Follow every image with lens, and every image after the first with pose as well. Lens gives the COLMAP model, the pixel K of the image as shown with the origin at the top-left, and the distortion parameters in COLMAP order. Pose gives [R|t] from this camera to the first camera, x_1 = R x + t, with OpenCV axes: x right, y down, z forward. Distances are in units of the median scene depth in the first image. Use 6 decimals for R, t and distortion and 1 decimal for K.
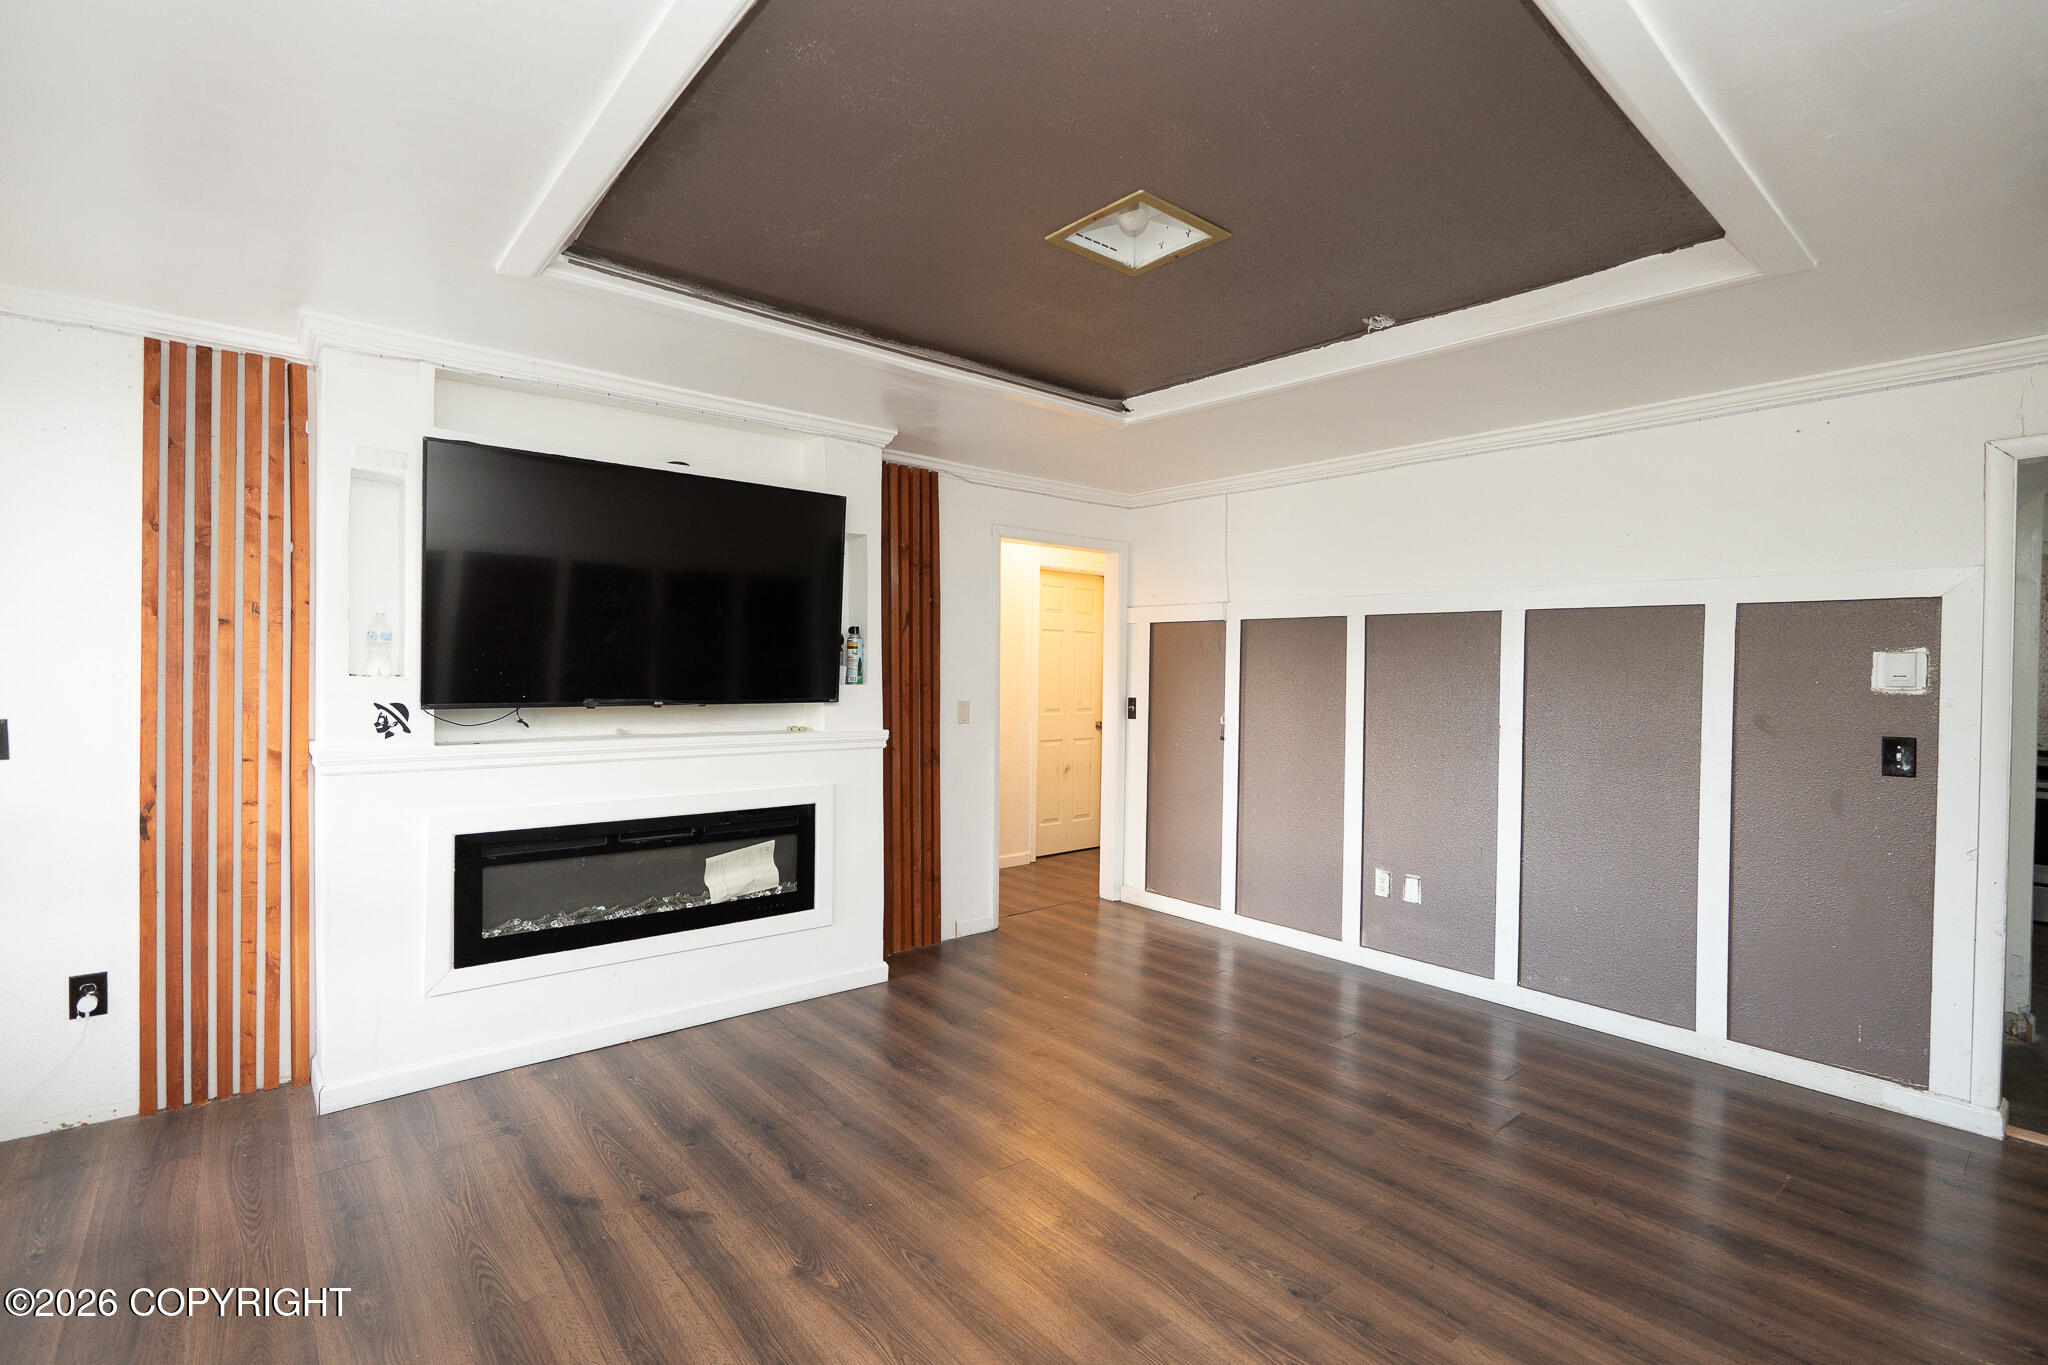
lens RADIAL K [[930.2, 0, 1024.0], [0, 930.2, 682.5], [0, 0, 1]] dist [-0.014221, 0.002365]
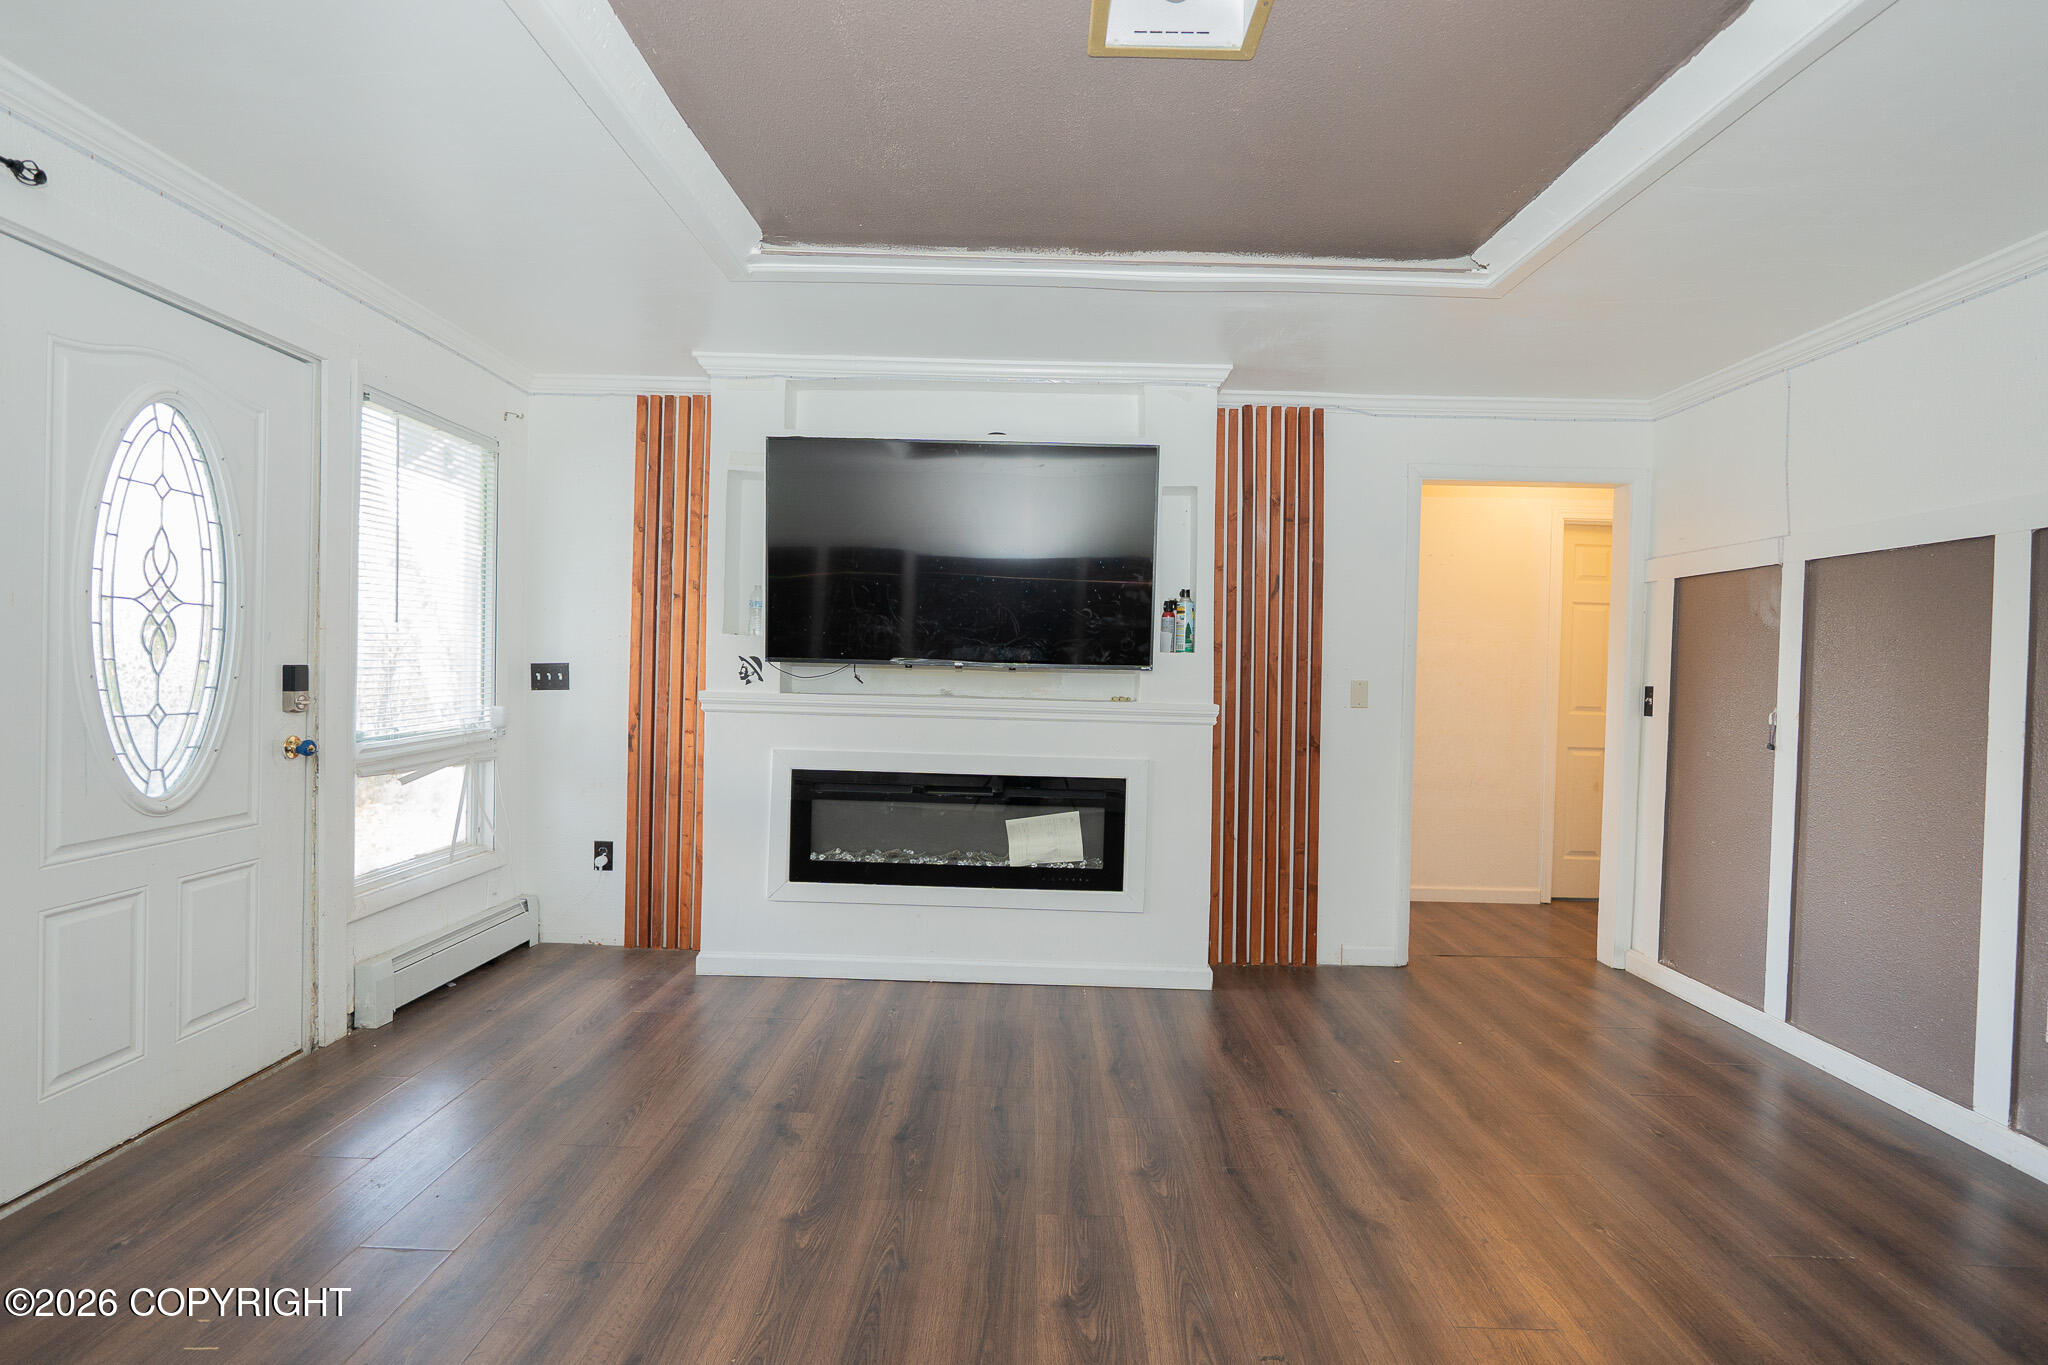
lens RADIAL K [[930.2, 0, 1024.0], [0, 930.2, 682.5], [0, 0, 1]] dist [-0.014221, 0.002365]
pose [[0.759138, 0.016607, -0.650718, 0.380267], [-0.024724, 0.999689, -0.003330, 0.049431], [0.650460, 0.018617, 0.759312, 0.278862]]
